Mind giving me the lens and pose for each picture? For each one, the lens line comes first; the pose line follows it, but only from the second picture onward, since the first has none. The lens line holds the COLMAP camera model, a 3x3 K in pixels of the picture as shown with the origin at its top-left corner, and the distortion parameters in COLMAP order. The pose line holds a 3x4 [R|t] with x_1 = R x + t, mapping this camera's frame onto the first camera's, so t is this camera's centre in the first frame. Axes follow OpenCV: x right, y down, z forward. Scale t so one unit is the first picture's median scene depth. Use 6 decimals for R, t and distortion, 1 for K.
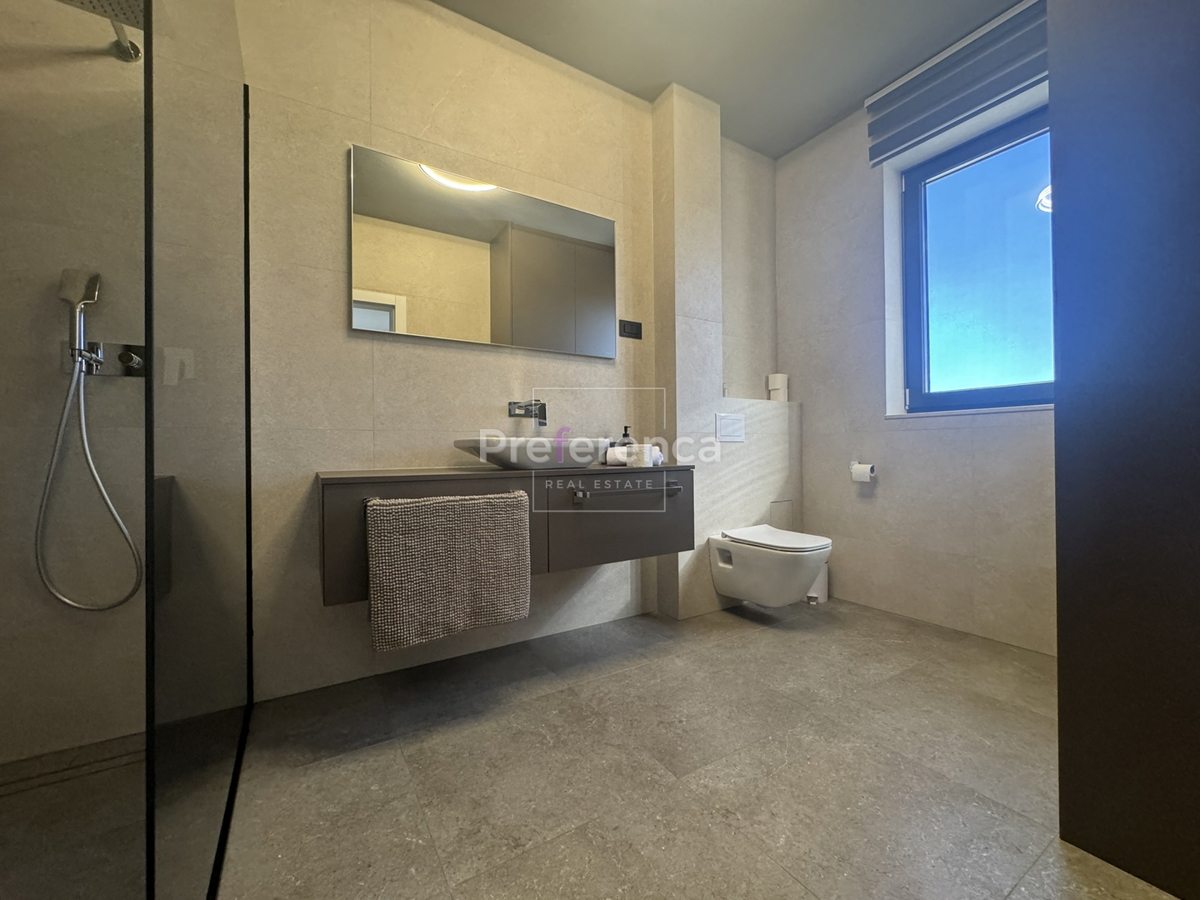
lens RADIAL K [[479.5, 0, 600.1], [0, 479.5, 450.4], [0, 0, 1]] dist [-0.002957, 0.000435]
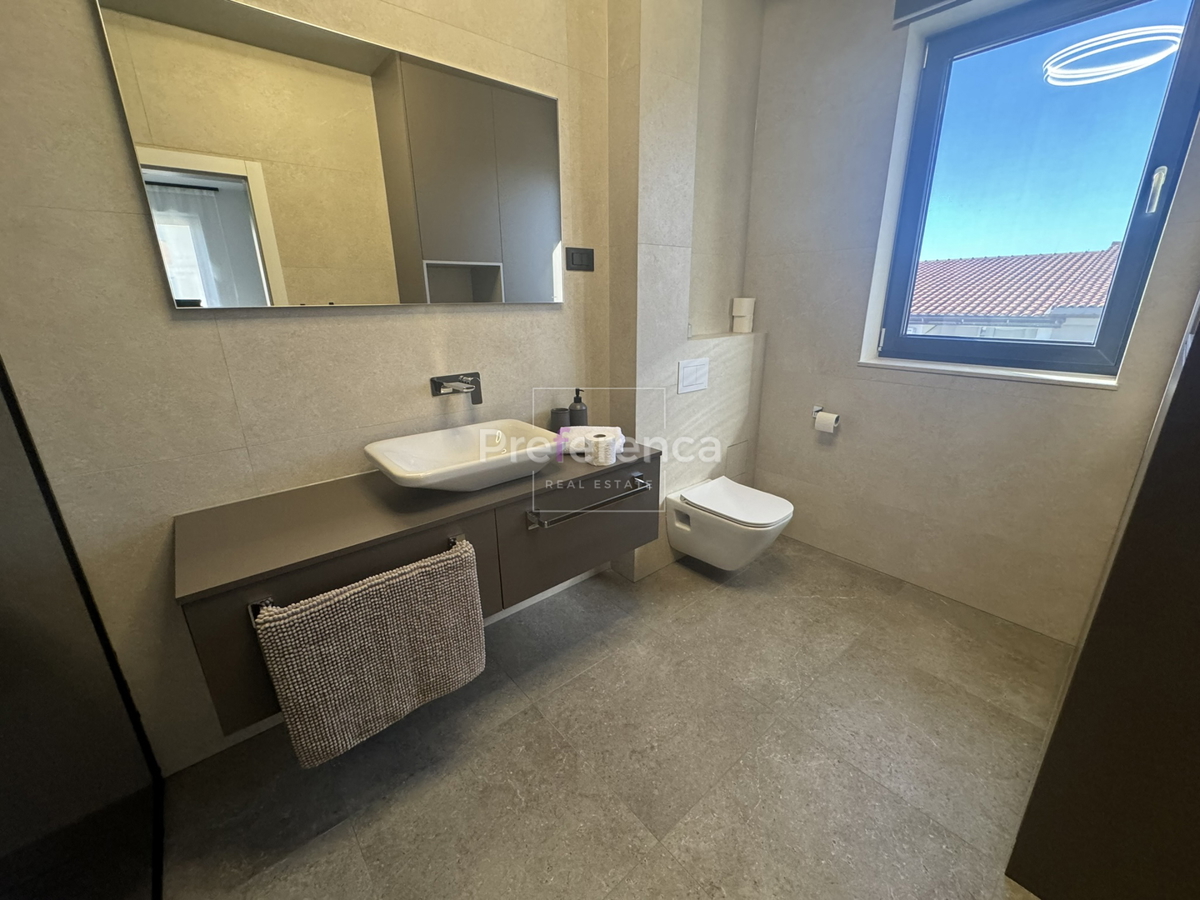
lens RADIAL K [[479.5, 0, 599.9], [0, 479.5, 449.4], [0, 0, 1]] dist [-0.002957, 0.000435]
pose [[0.988597, -0.046795, 0.143133, -0.039013], [0.001366, 0.953239, 0.302214, -0.243538], [-0.150582, -0.298572, 0.942433, 0.209532]]
